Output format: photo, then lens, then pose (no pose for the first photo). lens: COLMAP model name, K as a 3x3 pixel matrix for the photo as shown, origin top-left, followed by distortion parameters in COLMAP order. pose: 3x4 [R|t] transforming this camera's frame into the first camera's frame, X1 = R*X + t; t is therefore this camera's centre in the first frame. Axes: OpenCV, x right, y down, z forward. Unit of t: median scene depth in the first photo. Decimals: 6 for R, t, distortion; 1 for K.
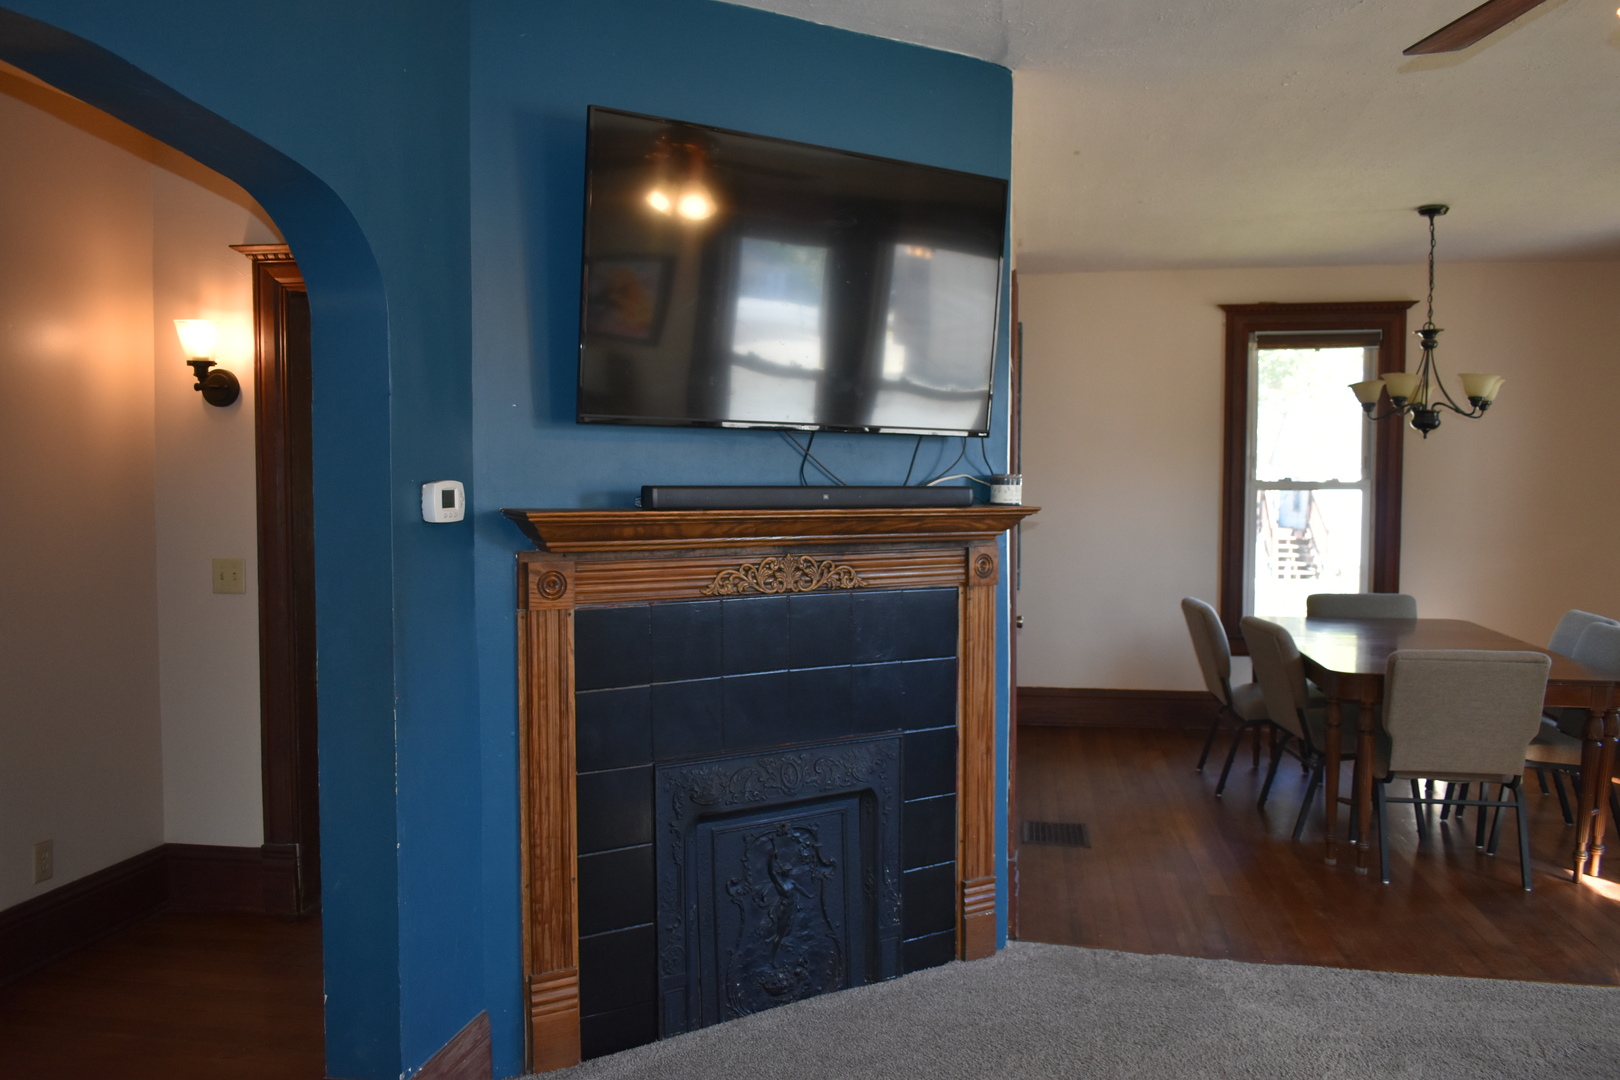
lens RADIAL K [[1242.7, 0, 816.8], [0, 1242.7, 545.0], [0, 0, 1]] dist [-0.014350, 0.001059]
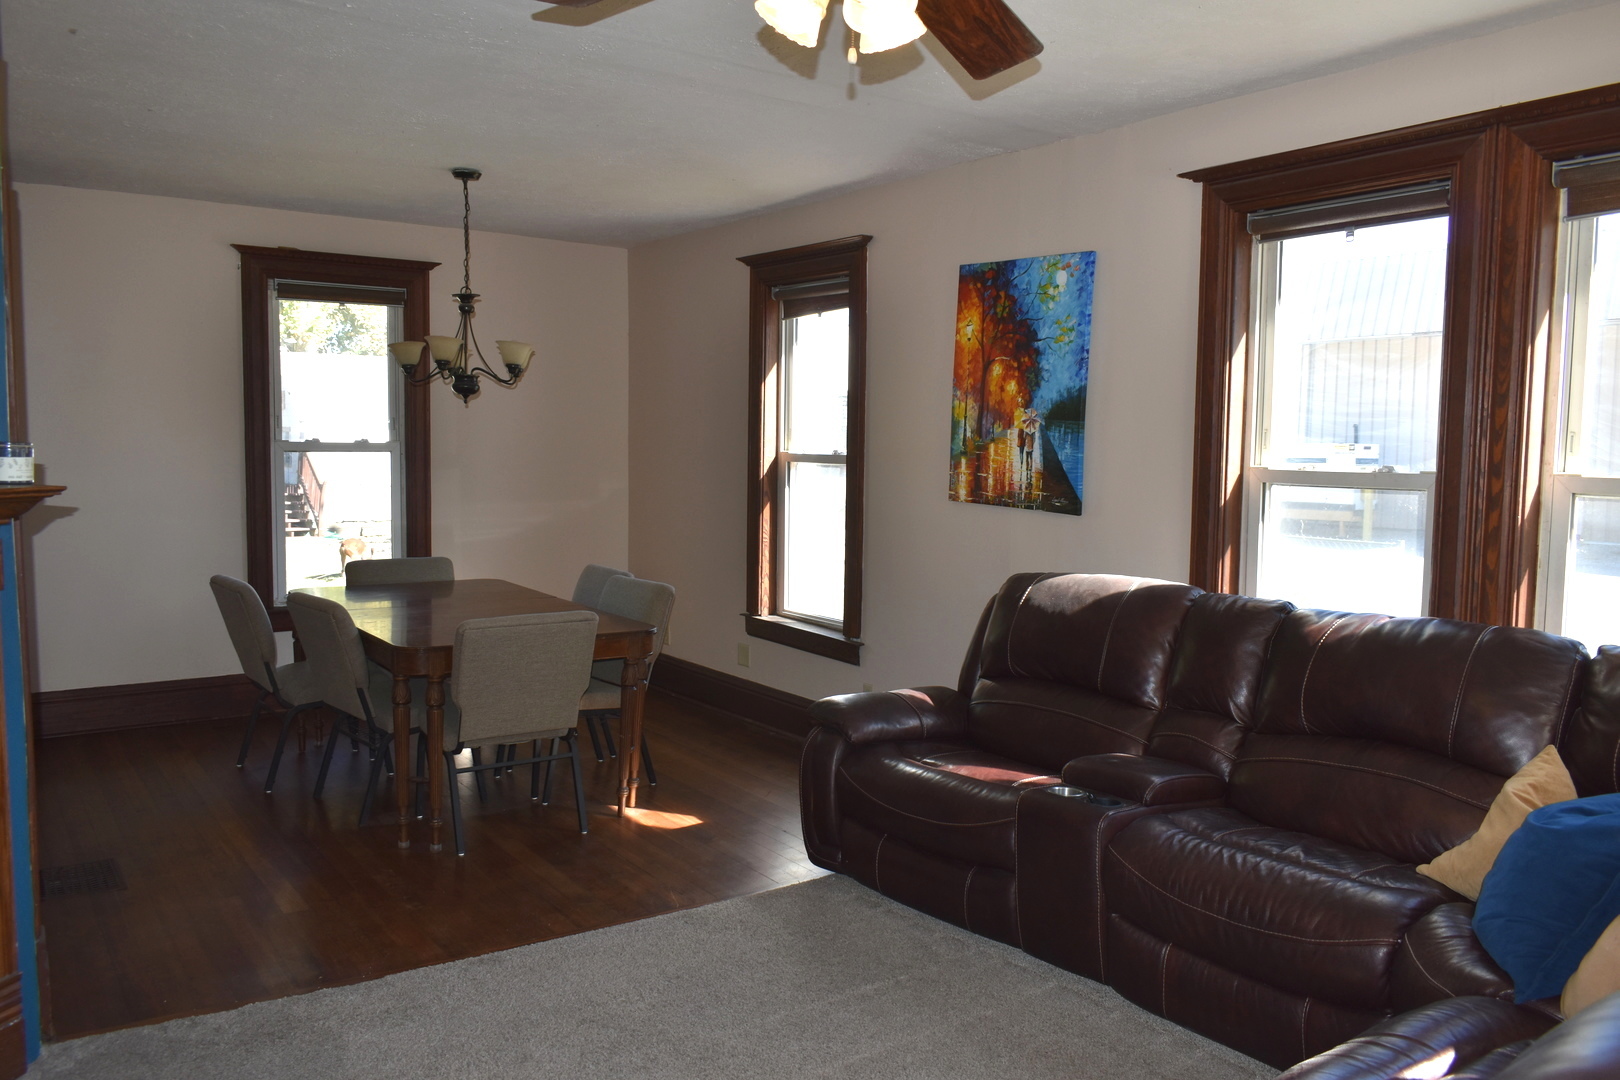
lens RADIAL K [[1242.7, 0, 816.8], [0, 1242.7, 545.0], [0, 0, 1]] dist [-0.014350, 0.001059]
pose [[0.710154, -0.049608, 0.702296, -0.018669], [0.022628, 0.998607, 0.047657, -0.012968], [-0.703683, -0.017952, 0.710288, 0.084361]]
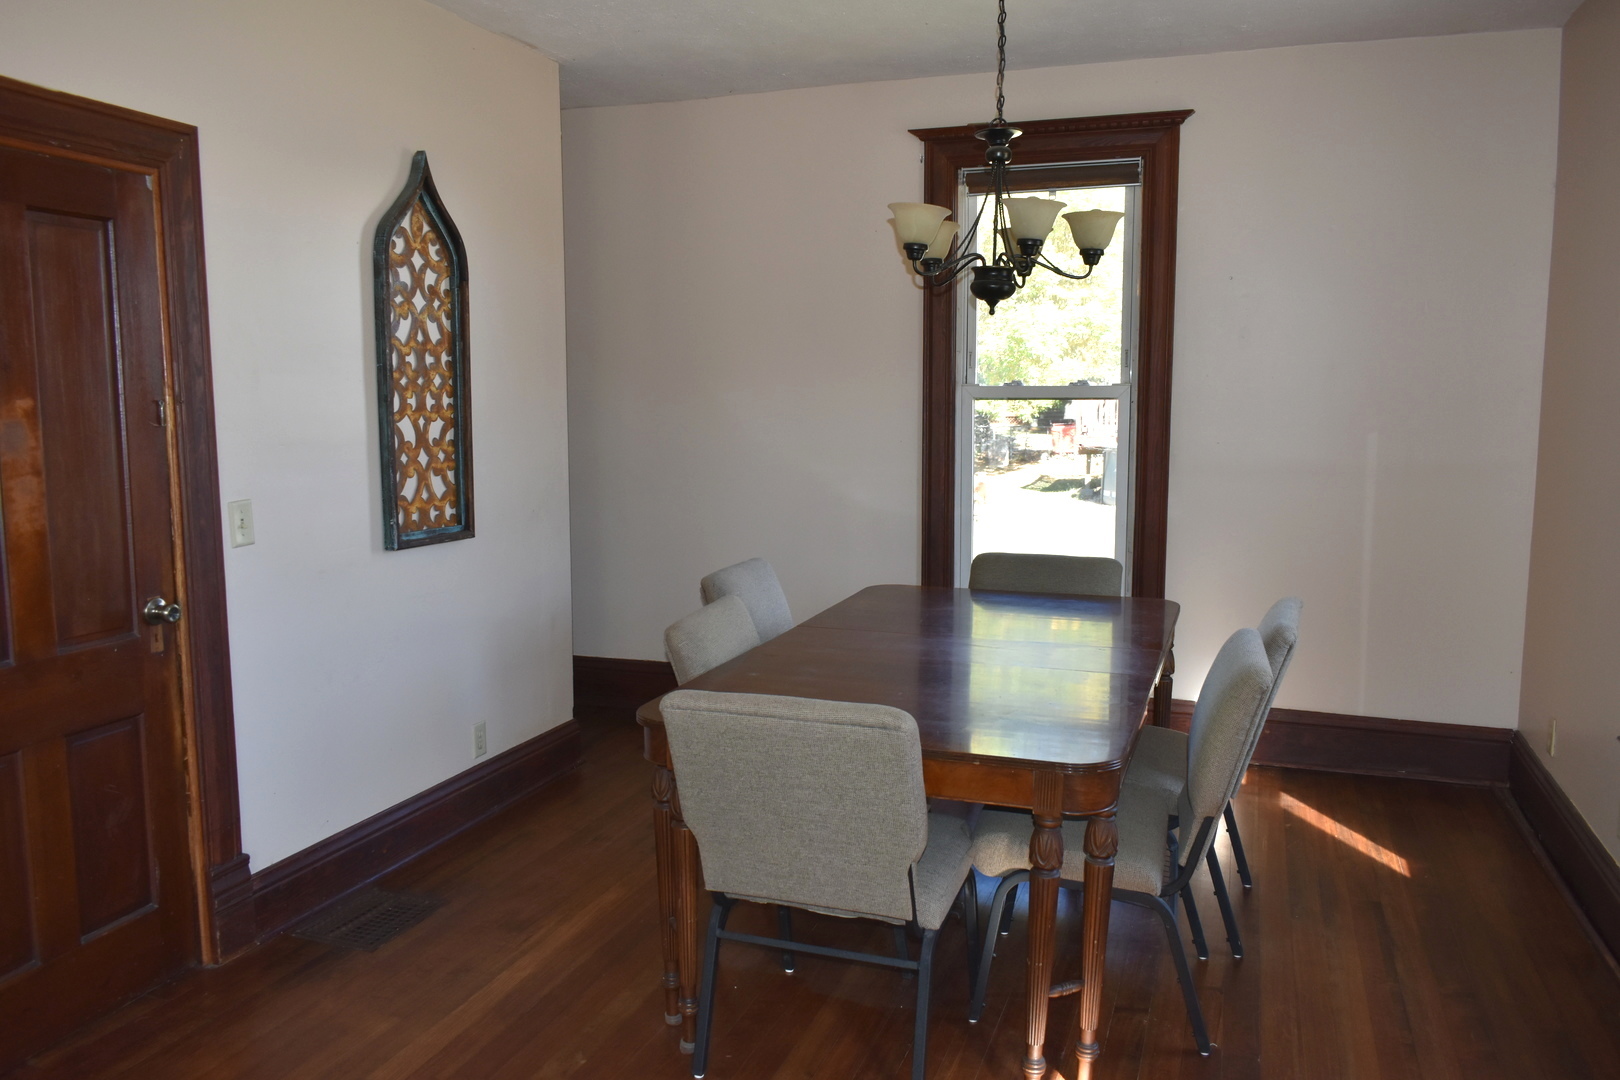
lens RADIAL K [[1242.7, 0, 816.8], [0, 1242.7, 545.0], [0, 0, 1]] dist [-0.014350, 0.001059]
pose [[0.985207, 0.018616, -0.170355, 0.515355], [-0.005956, 0.997201, 0.074529, -0.018348], [0.171266, -0.072412, 0.982560, 0.382393]]
